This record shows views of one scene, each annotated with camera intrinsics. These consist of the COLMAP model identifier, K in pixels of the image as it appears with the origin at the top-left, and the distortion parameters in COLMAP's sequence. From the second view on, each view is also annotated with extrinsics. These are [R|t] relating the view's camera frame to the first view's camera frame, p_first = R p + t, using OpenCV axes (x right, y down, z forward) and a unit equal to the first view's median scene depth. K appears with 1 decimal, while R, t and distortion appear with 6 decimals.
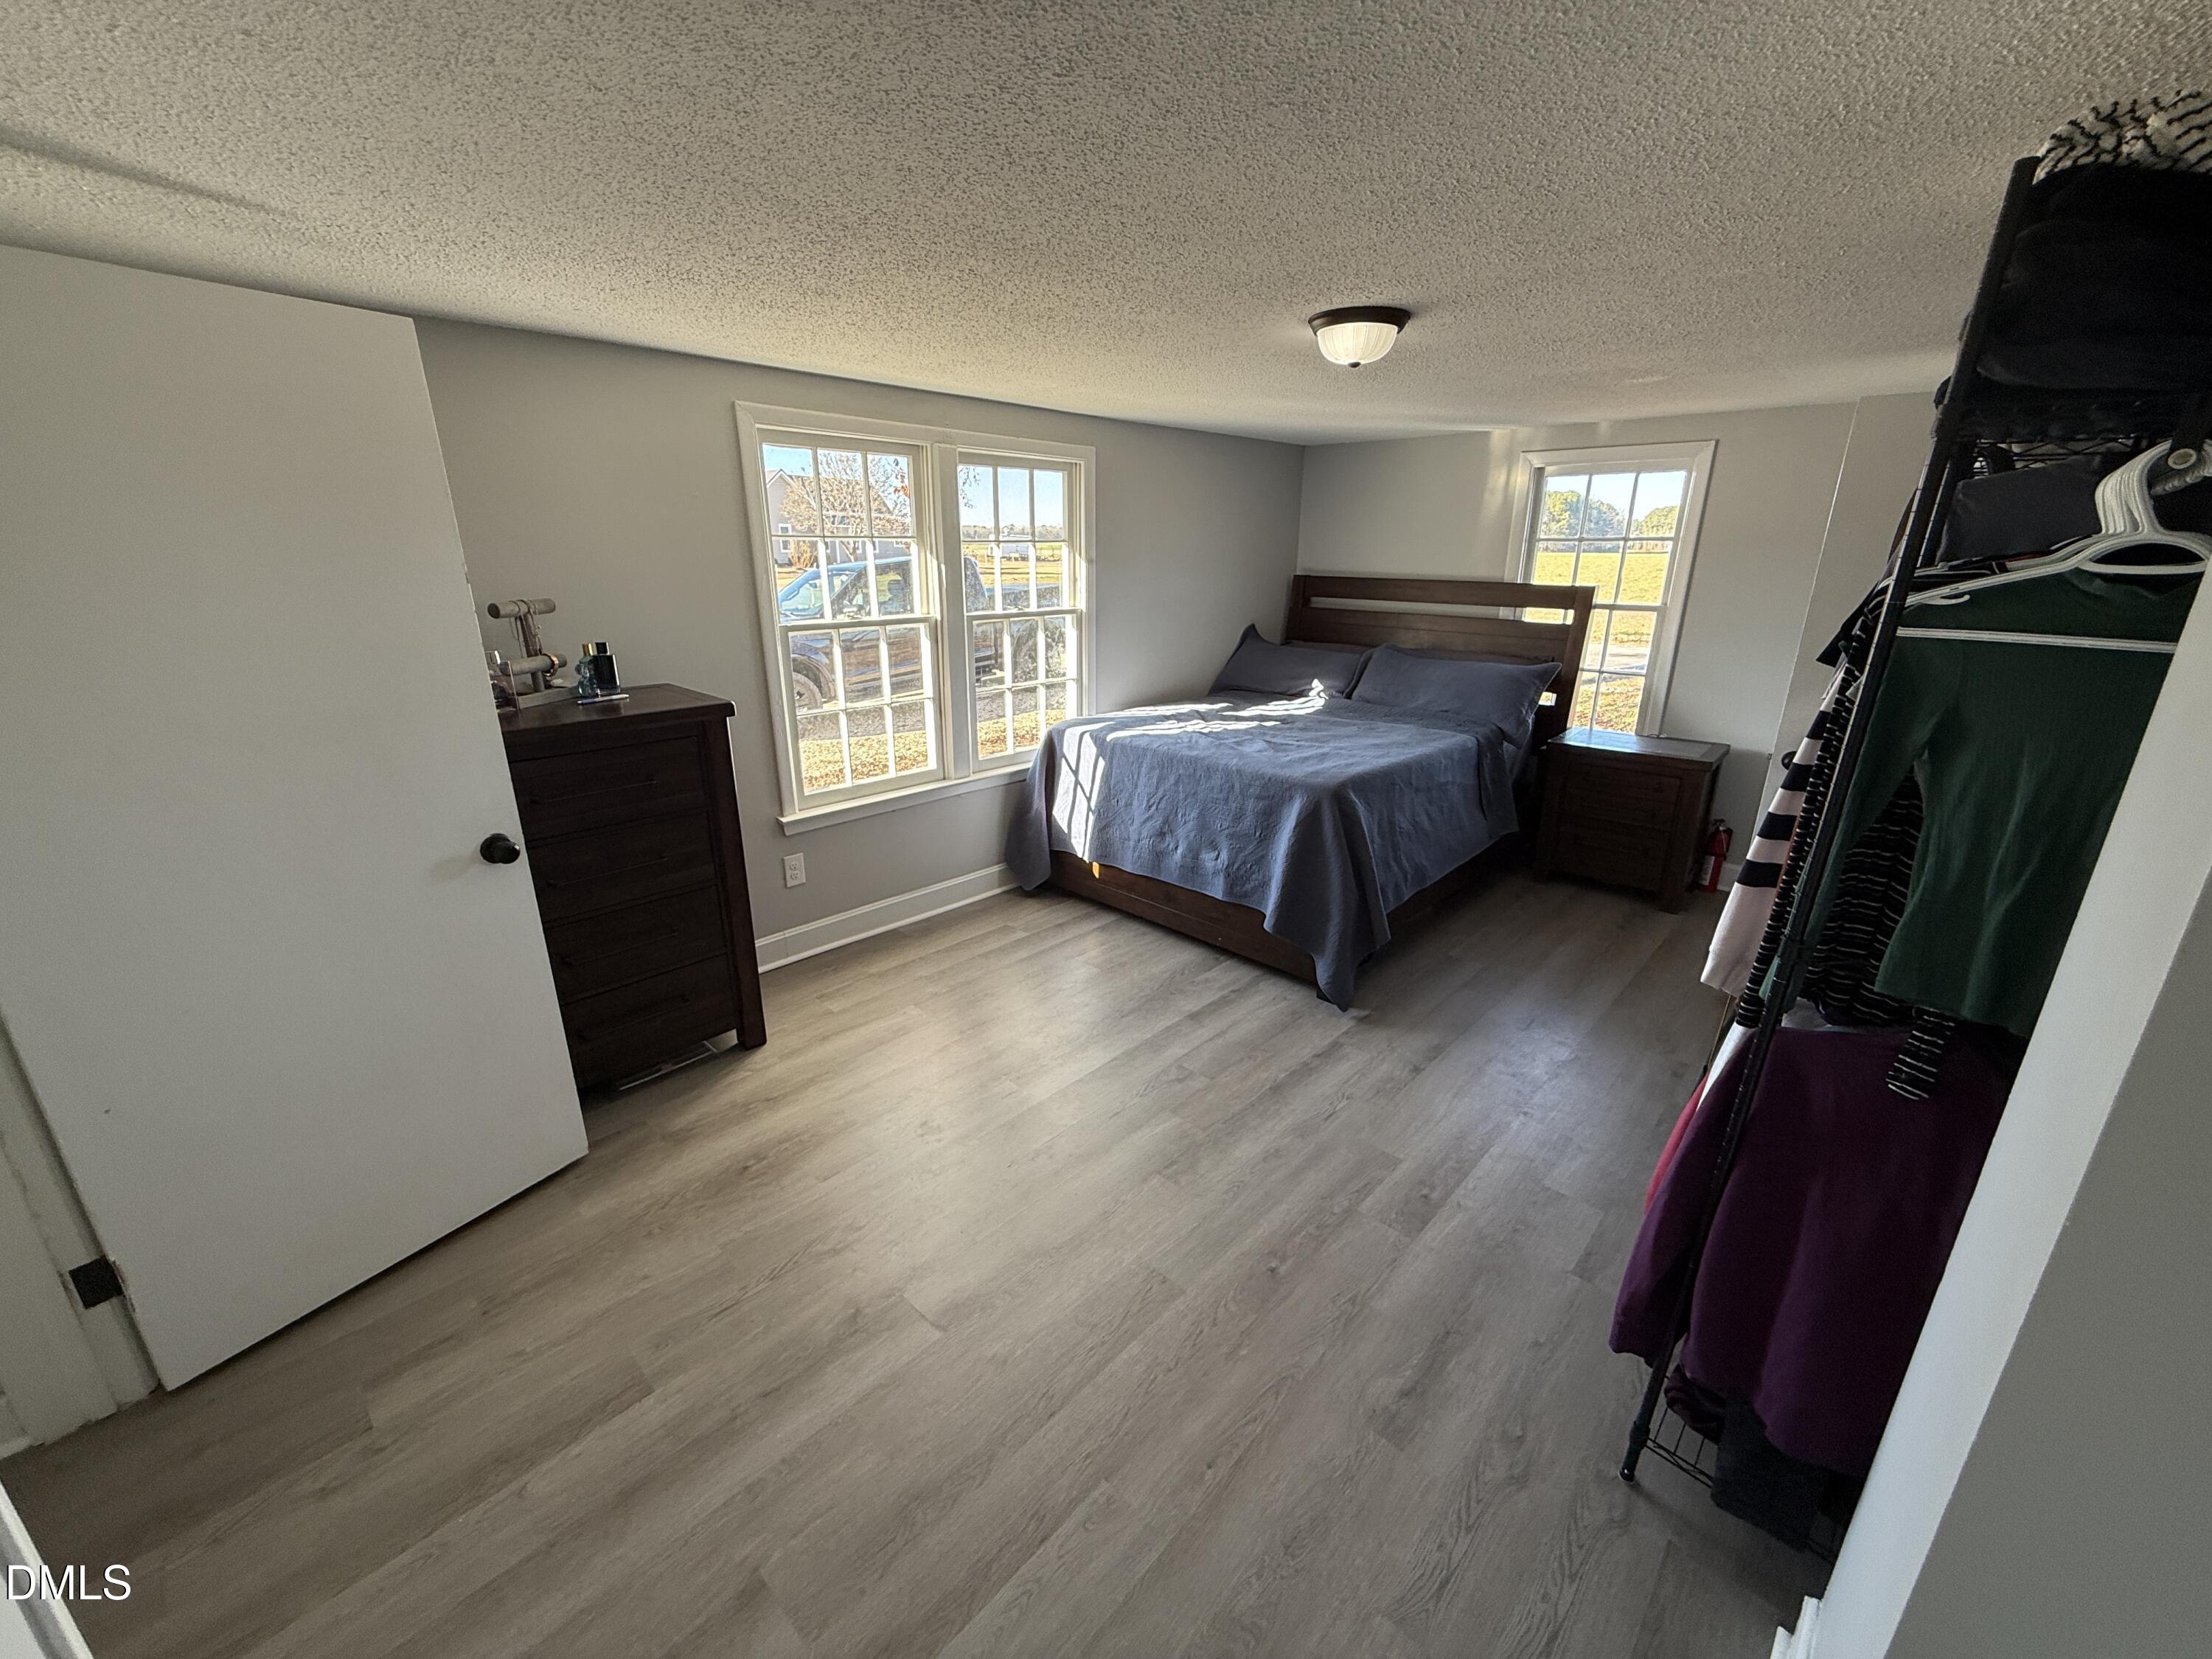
lens RADIAL K [[883.1, 0, 1105.7], [0, 883.1, 831.6], [0, 0, 1]] dist [0.001989, -0.000026]
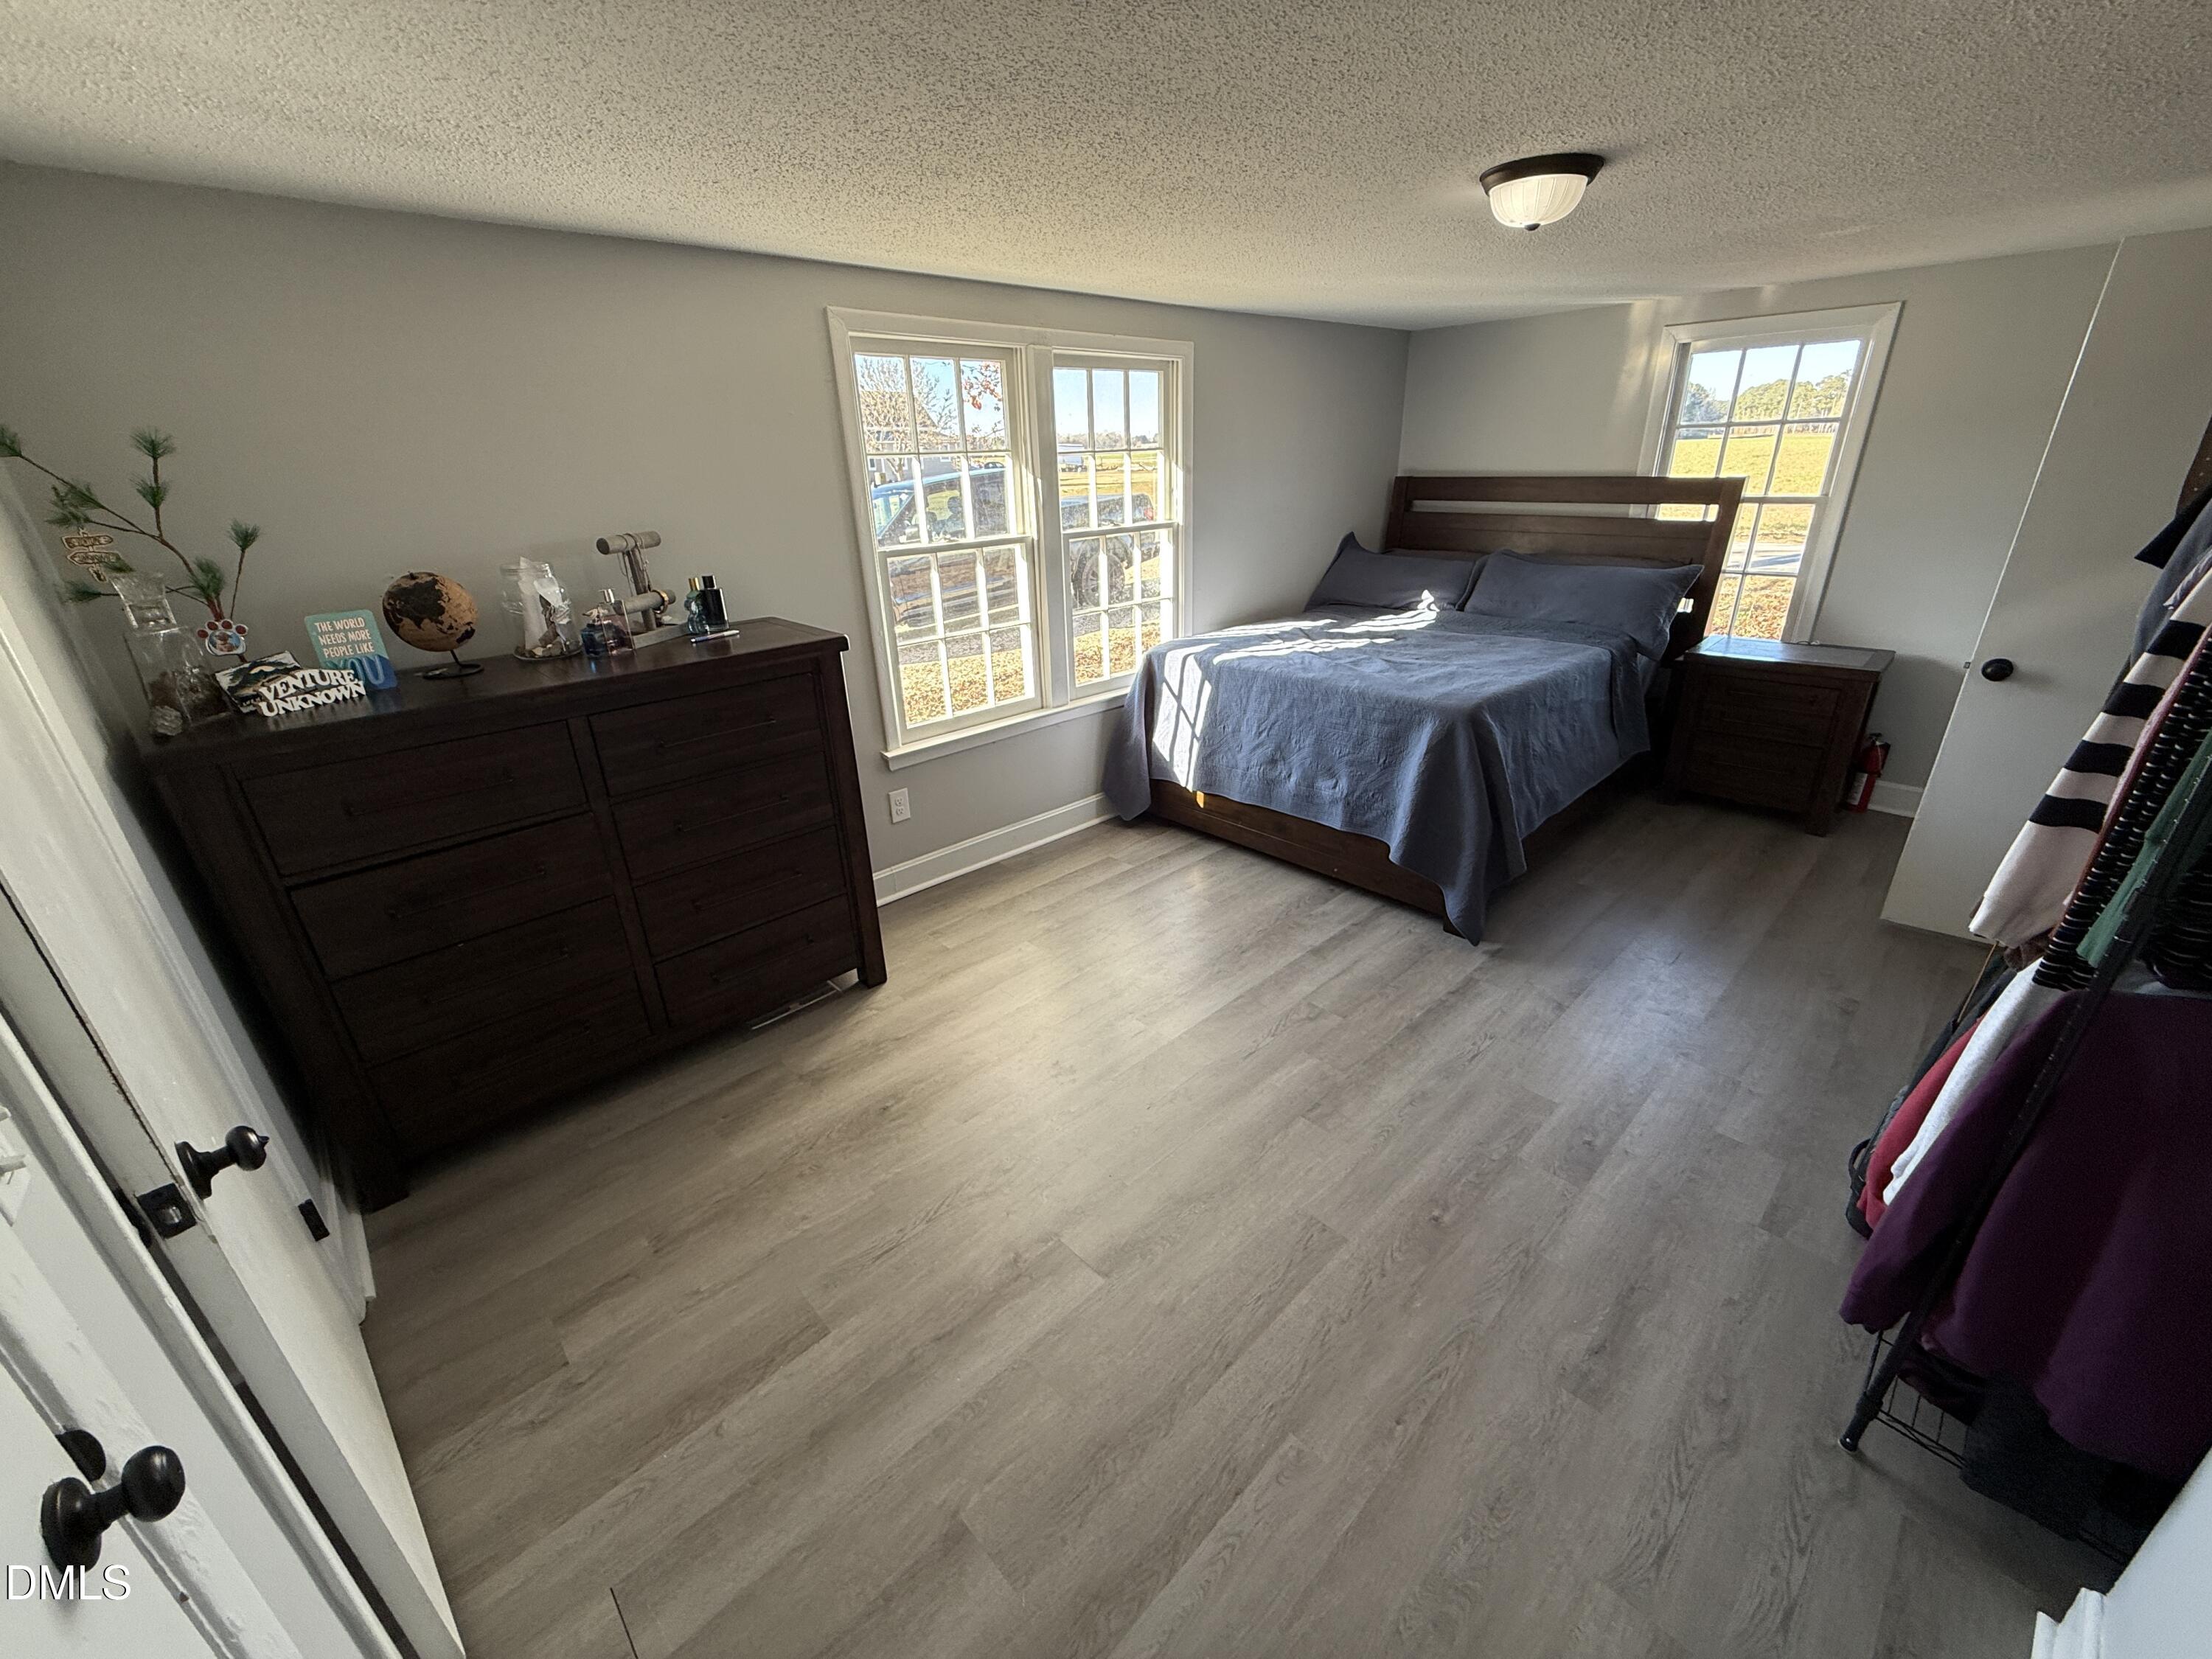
lens RADIAL K [[883.1, 0, 1103.0], [0, 883.1, 830.6], [0, 0, 1]] dist [0.001989, -0.000026]
pose [[0.998144, -0.012971, -0.059495, -0.093953], [0.018313, 0.995760, 0.090143, -0.017995], [0.058074, -0.091065, 0.994150, 0.046167]]
